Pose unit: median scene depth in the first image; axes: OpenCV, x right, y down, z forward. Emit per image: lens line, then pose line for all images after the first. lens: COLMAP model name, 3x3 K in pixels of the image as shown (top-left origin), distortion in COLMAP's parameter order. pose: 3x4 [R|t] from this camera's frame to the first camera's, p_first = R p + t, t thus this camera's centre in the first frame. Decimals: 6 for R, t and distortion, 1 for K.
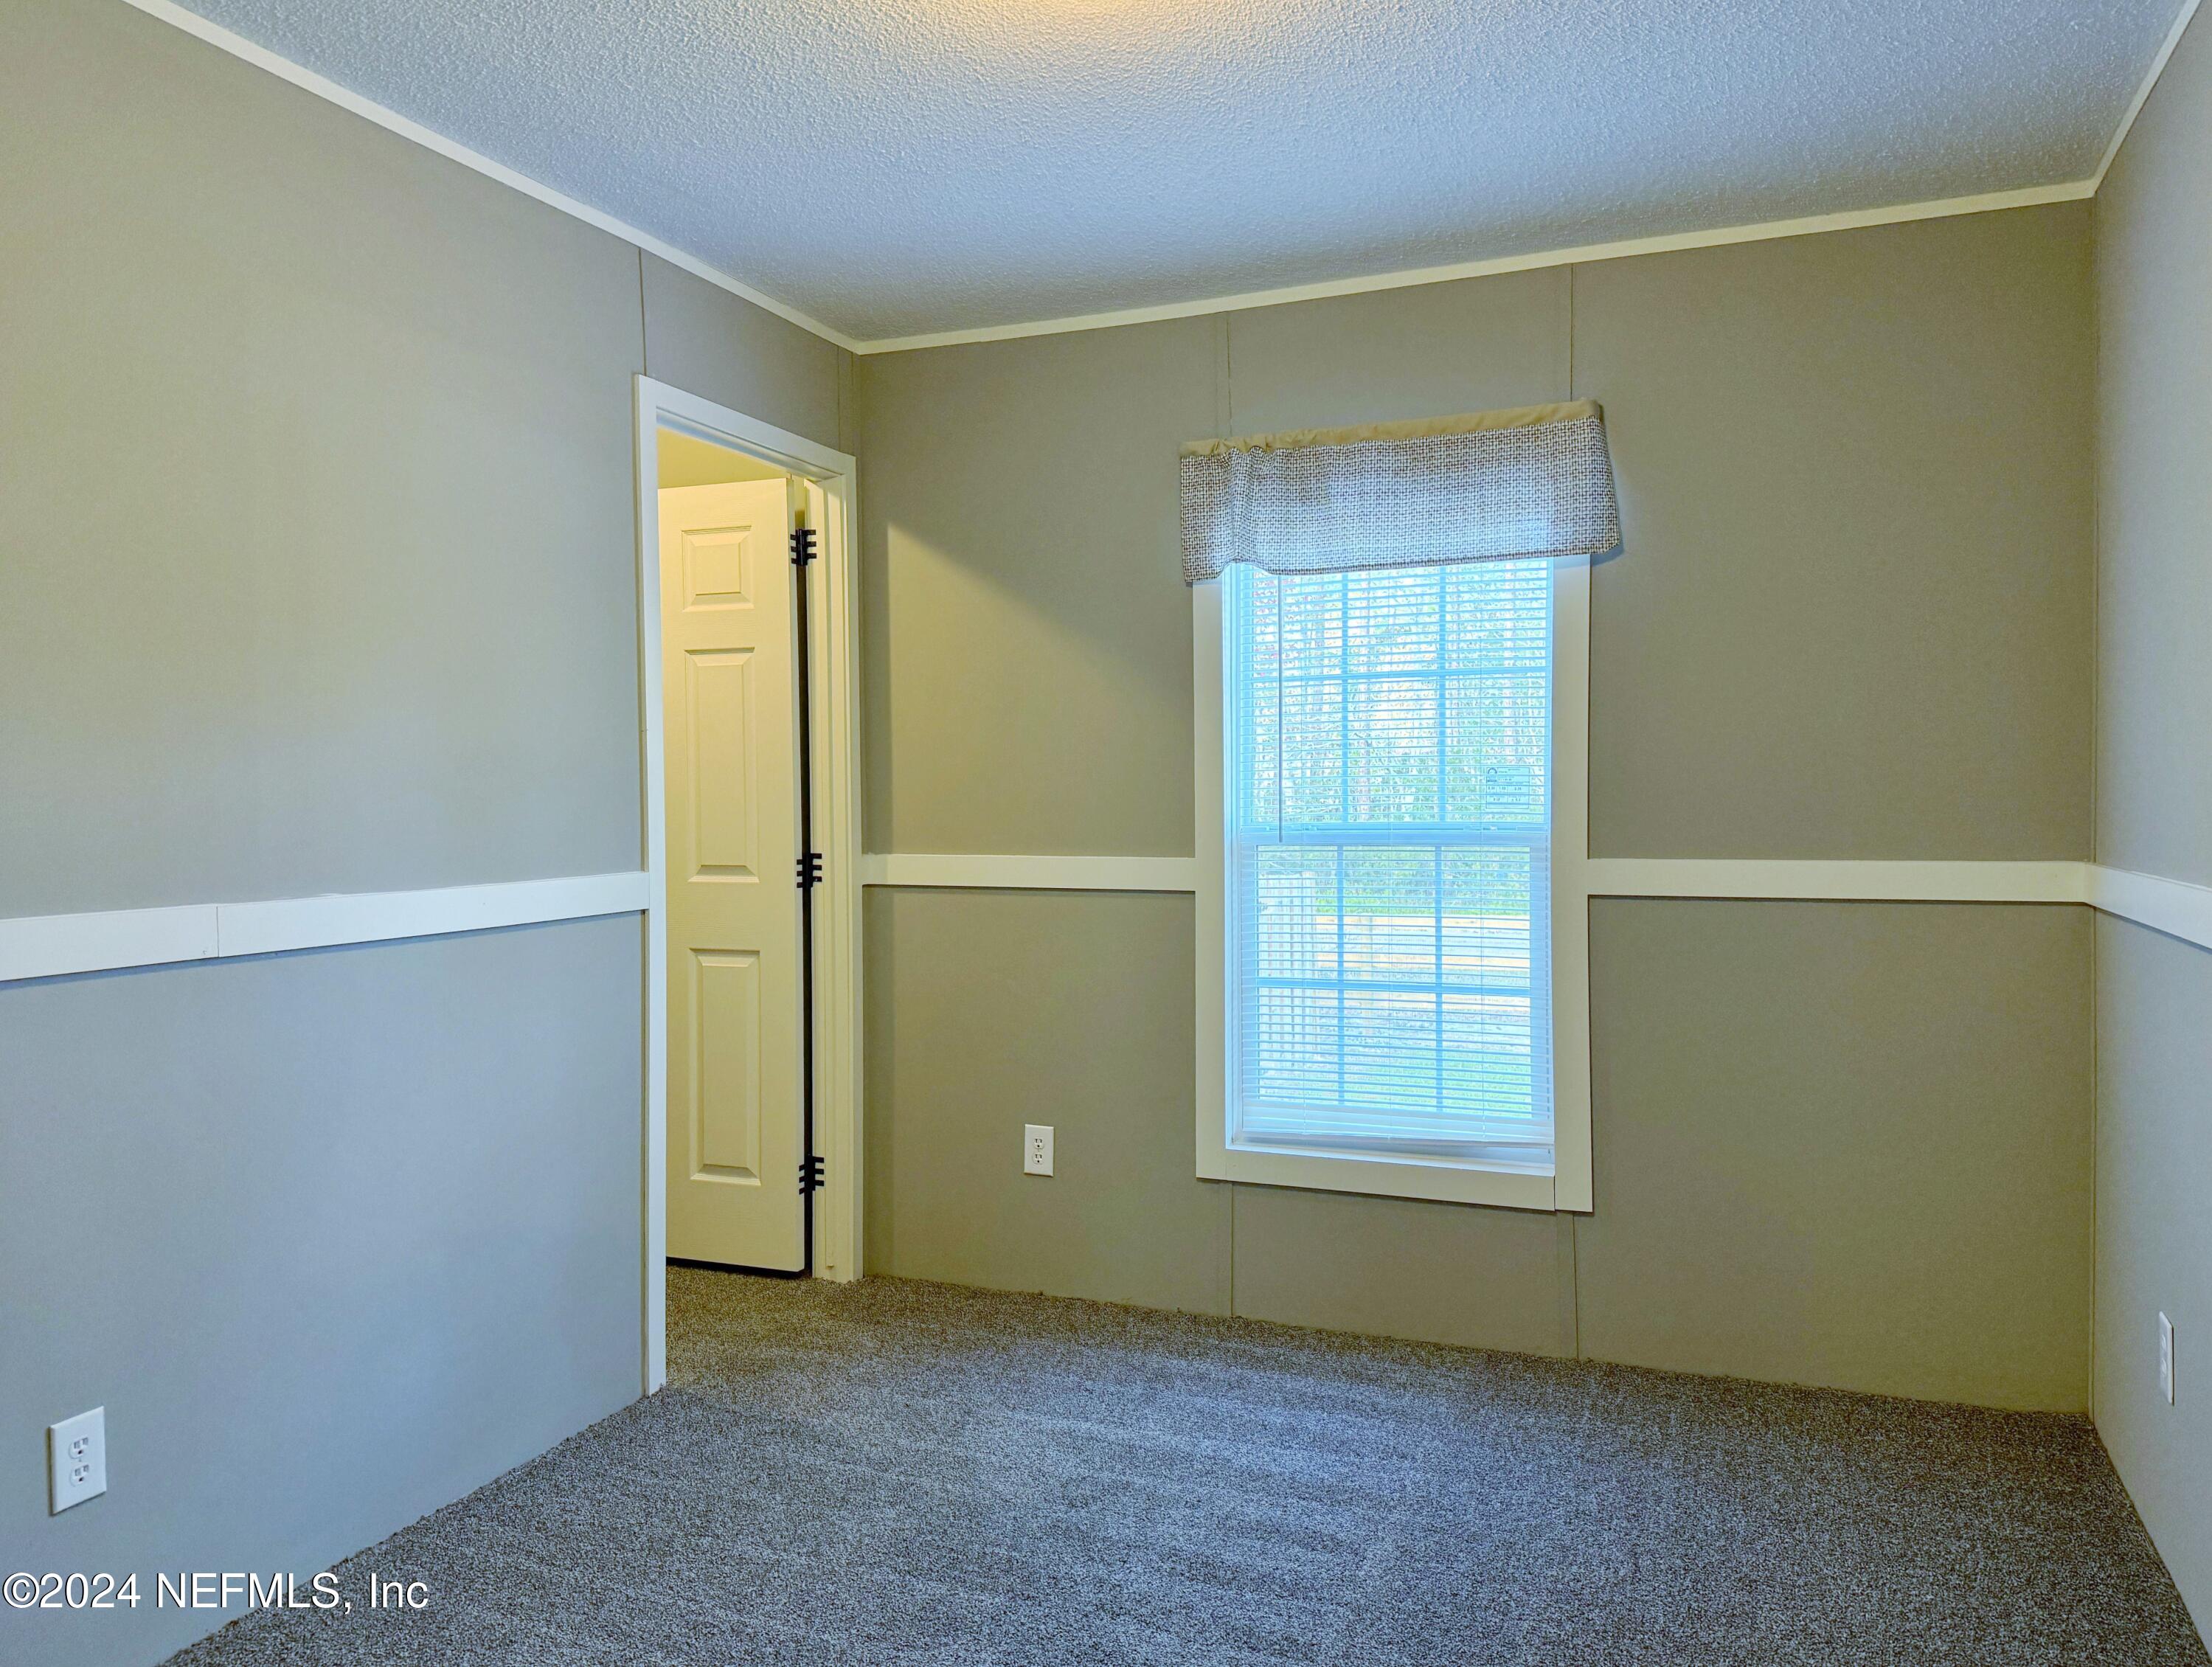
lens RADIAL K [[1550.4, 0, 1111.2], [0, 1550.4, 802.2], [0, 0, 1]] dist [0.000993, -0.000062]
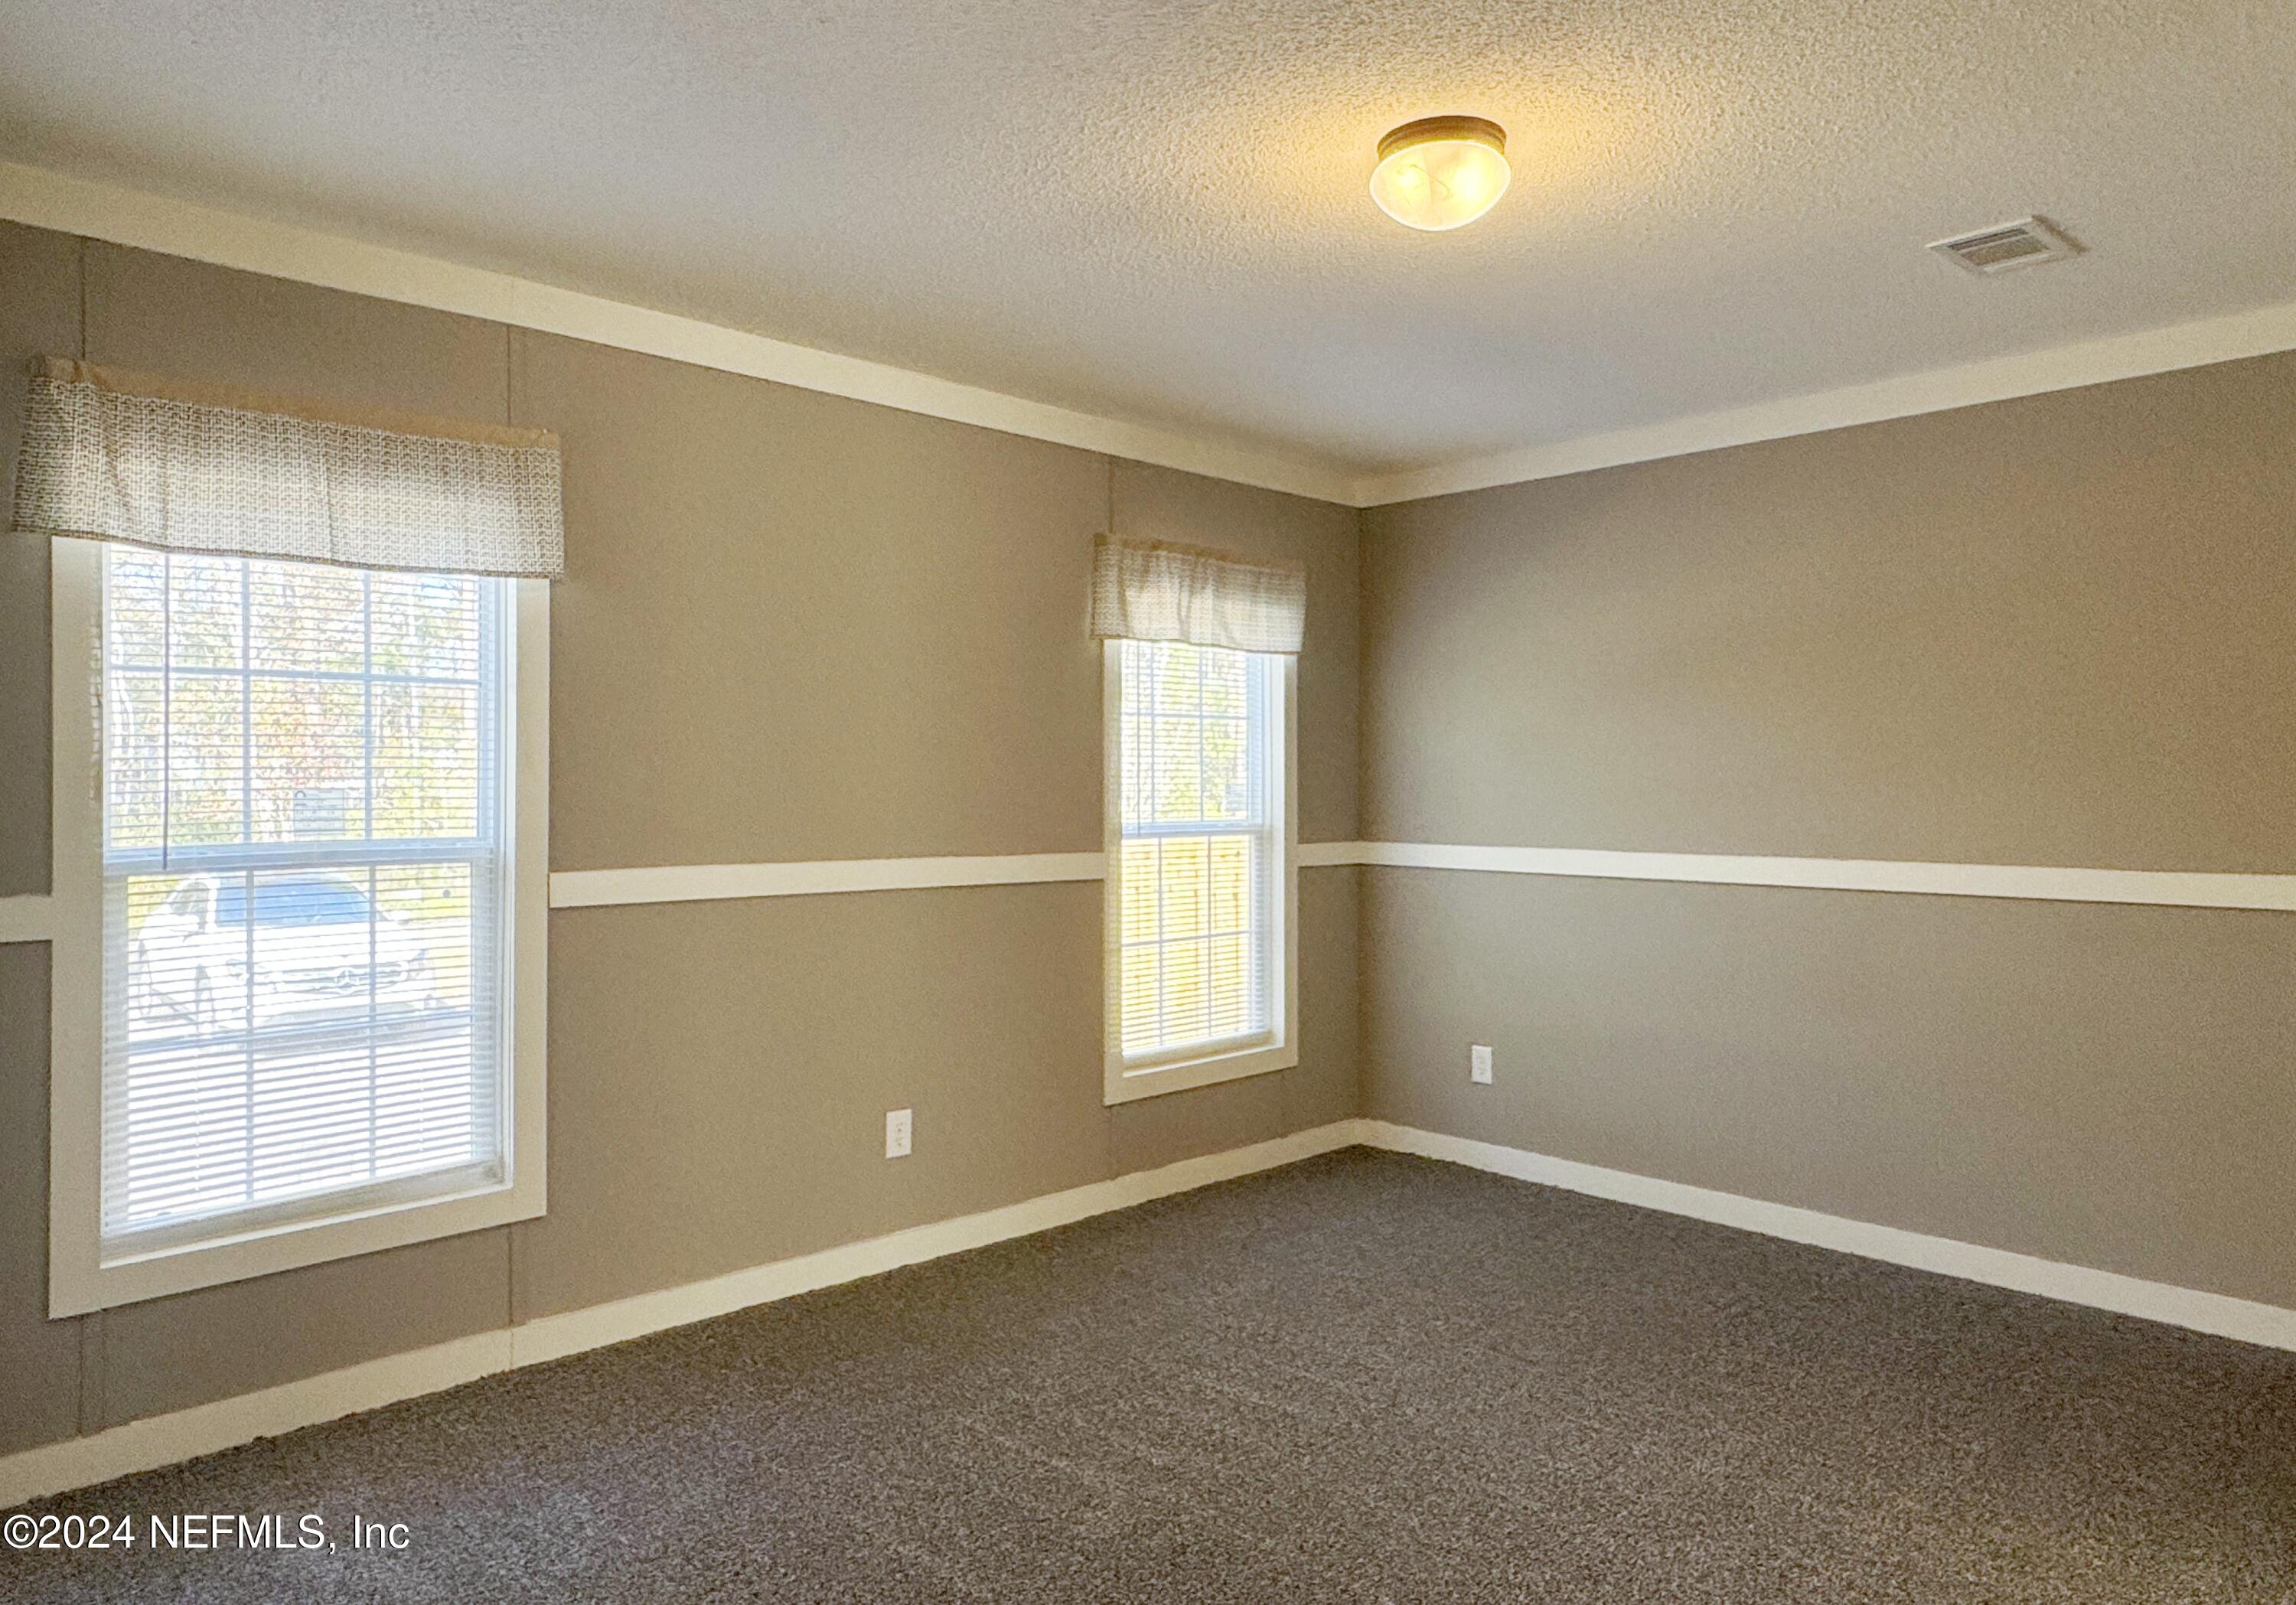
lens RADIAL K [[1634.5, 0, 1150.4], [0, 1634.5, 785.7], [0, 0, 1]] dist [0.010015, 0.002162]
pose [[0.364848, 0.017654, 0.930900, -0.563357], [0.007876, 0.999726, -0.022046, 0.004967], [-0.931034, 0.015375, 0.364609, 0.227906]]
